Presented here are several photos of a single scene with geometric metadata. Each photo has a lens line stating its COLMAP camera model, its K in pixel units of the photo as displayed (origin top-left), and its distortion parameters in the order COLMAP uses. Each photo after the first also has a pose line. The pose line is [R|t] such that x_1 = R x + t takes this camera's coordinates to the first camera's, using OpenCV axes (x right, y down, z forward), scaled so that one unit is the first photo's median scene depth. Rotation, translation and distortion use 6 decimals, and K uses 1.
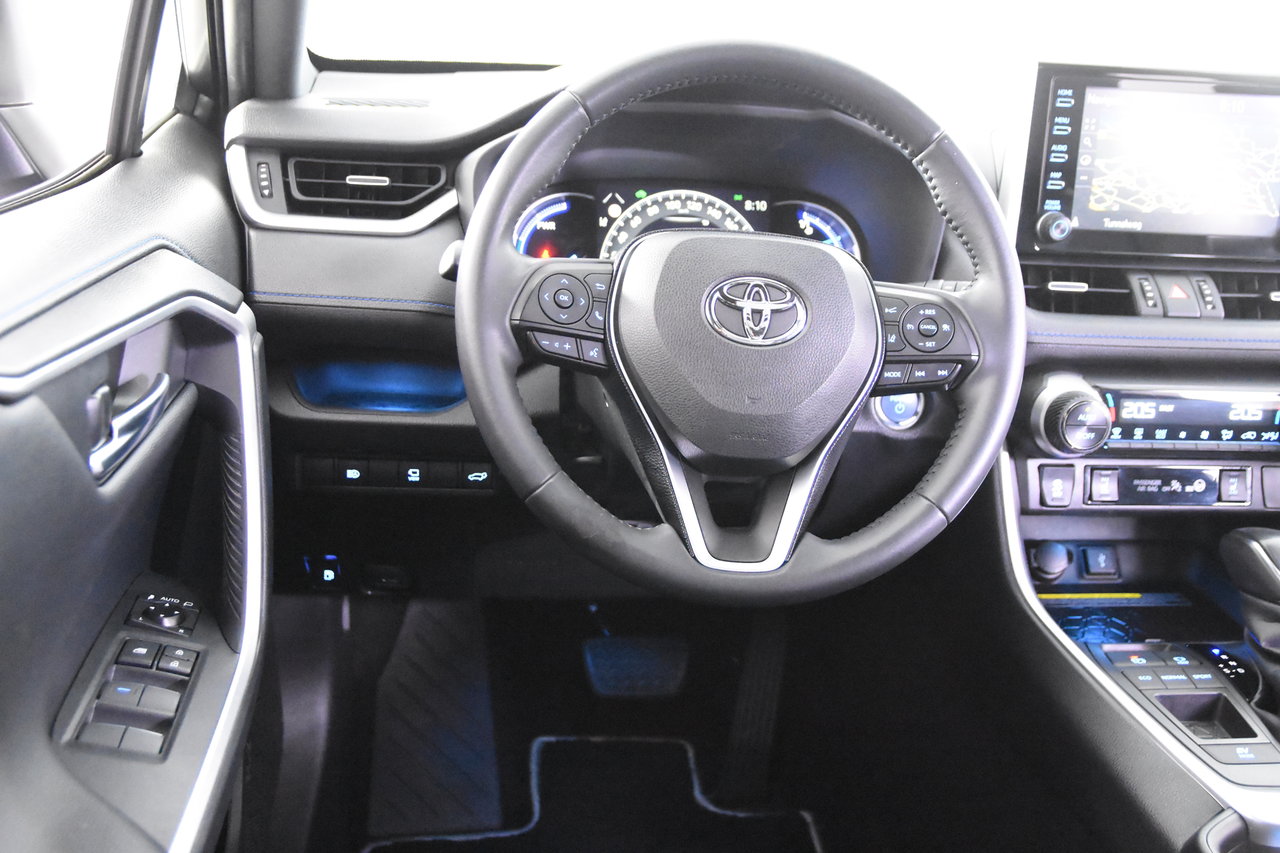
lens RADIAL K [[1351.0, 0, 638.4], [0, 1351.0, 437.3], [0, 0, 1]] dist [0.002666, 0.000000]
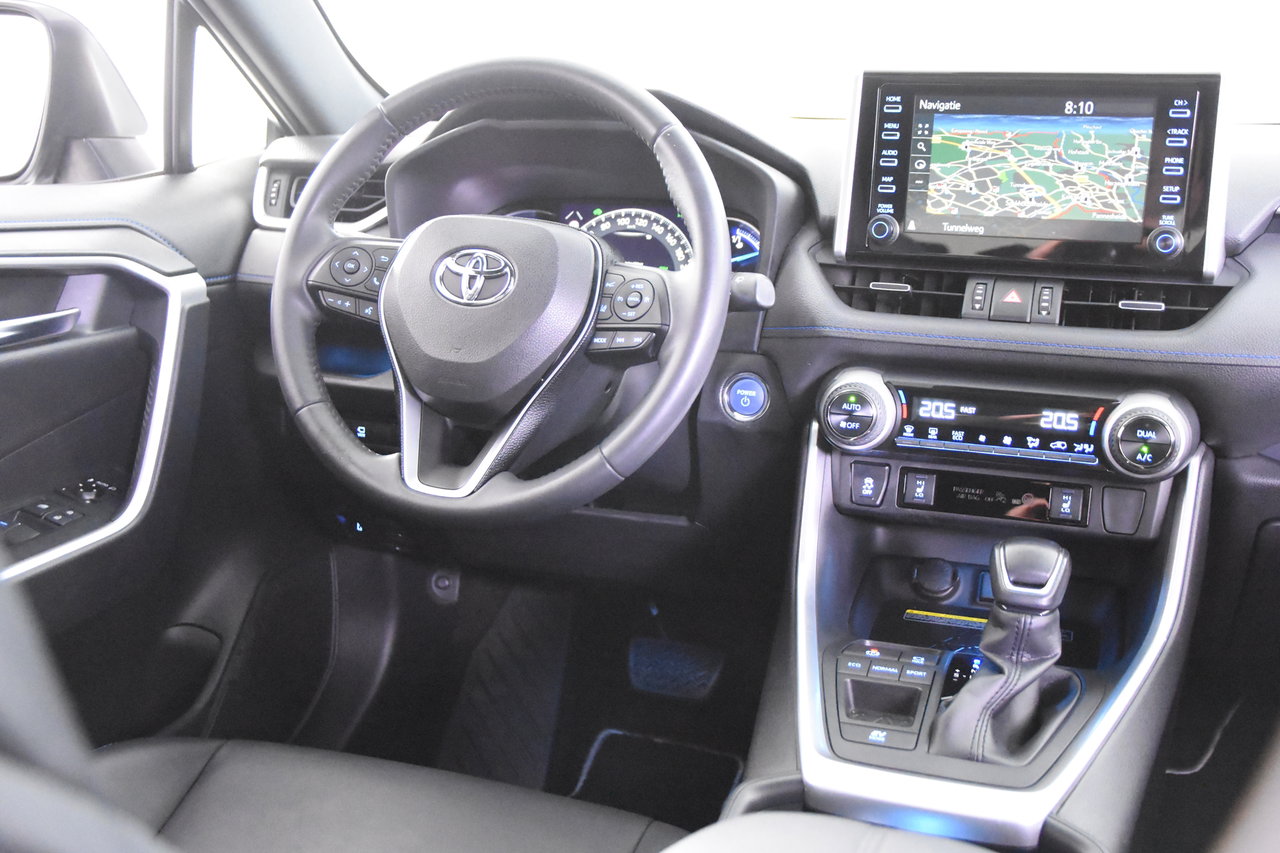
lens RADIAL K [[1351.0, 0, 637.8], [0, 1351.0, 428.8], [0, 0, 1]] dist [0.002666, 0.000000]
pose [[0.891508, 0.064515, -0.448388, 0.607945], [-0.107945, 0.991549, -0.071957, 0.086485], [0.439957, 0.112552, 0.890938, 0.027475]]
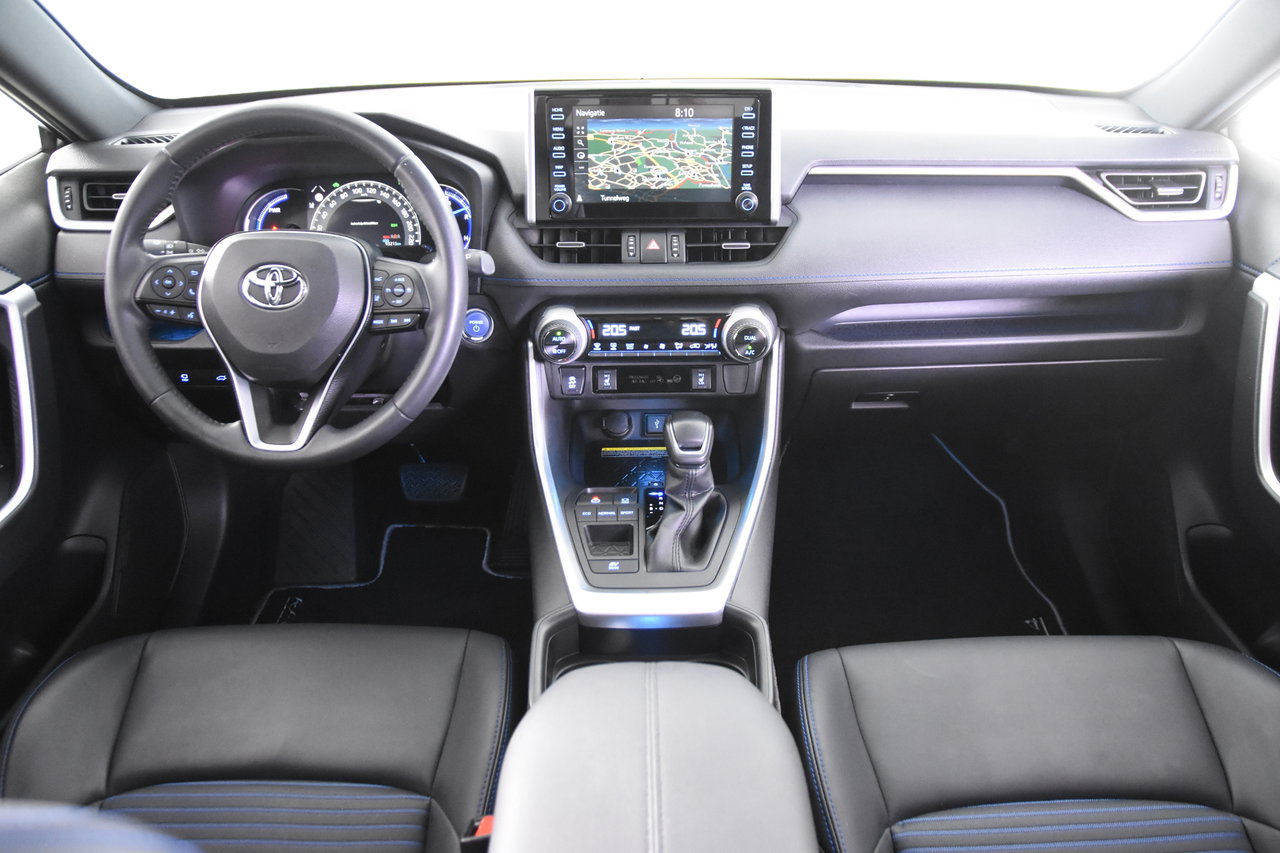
lens RADIAL K [[959.4, 0, 649.1], [0, 959.4, 427.5], [0, 0, 1]] dist [-0.122682, 0.089696]
pose [[0.990704, -0.001264, -0.136033, 0.538525], [0.022292, 0.987948, 0.153174, -0.072682], [0.134200, -0.154783, 0.978791, -0.021787]]
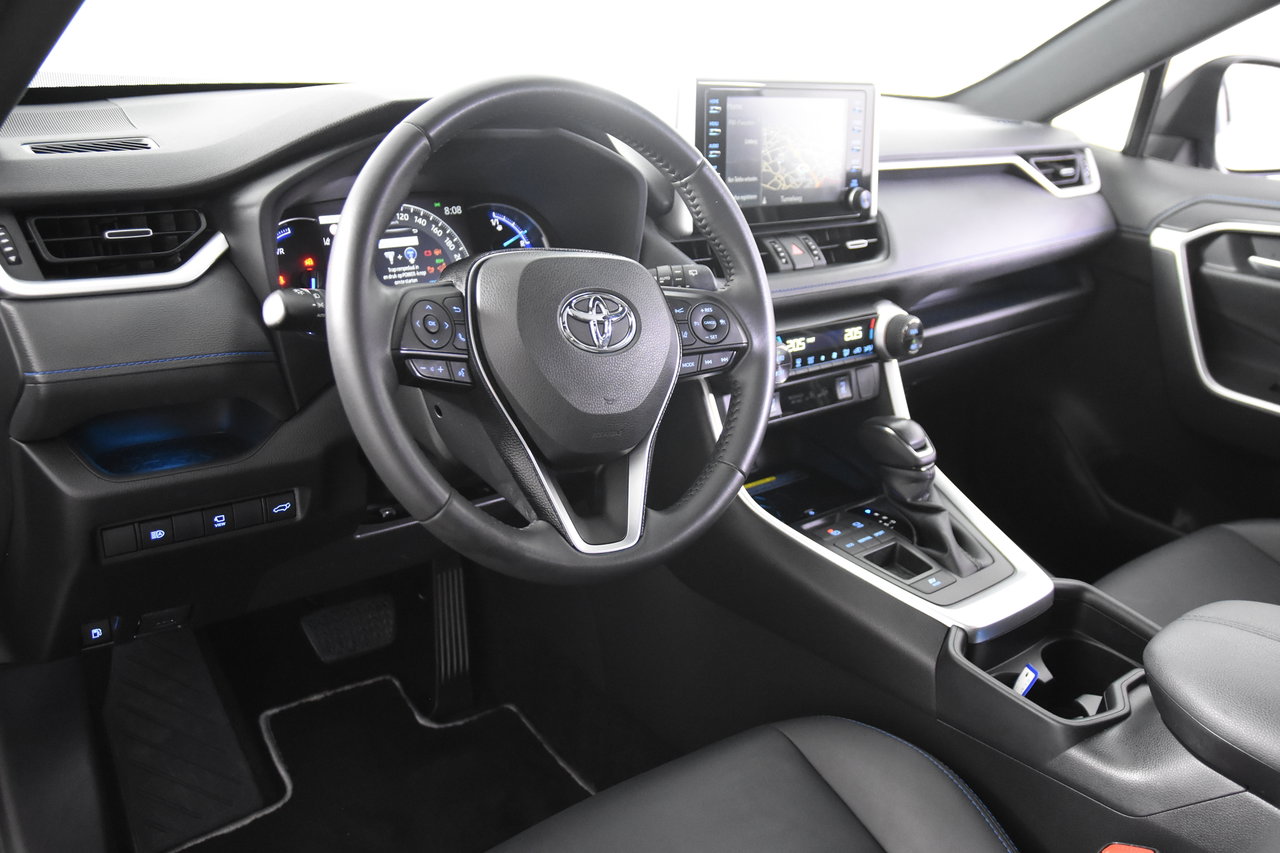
lens RADIAL K [[1092.4, 0, 642.5], [0, 1092.4, 427.4], [0, 0, 1]] dist [-0.068629, 0.068030]
pose [[0.853724, -0.192196, 0.483958, -0.276123], [0.150527, 0.980802, 0.123973, -0.093156], [-0.498494, -0.032990, 0.866265, 0.155626]]
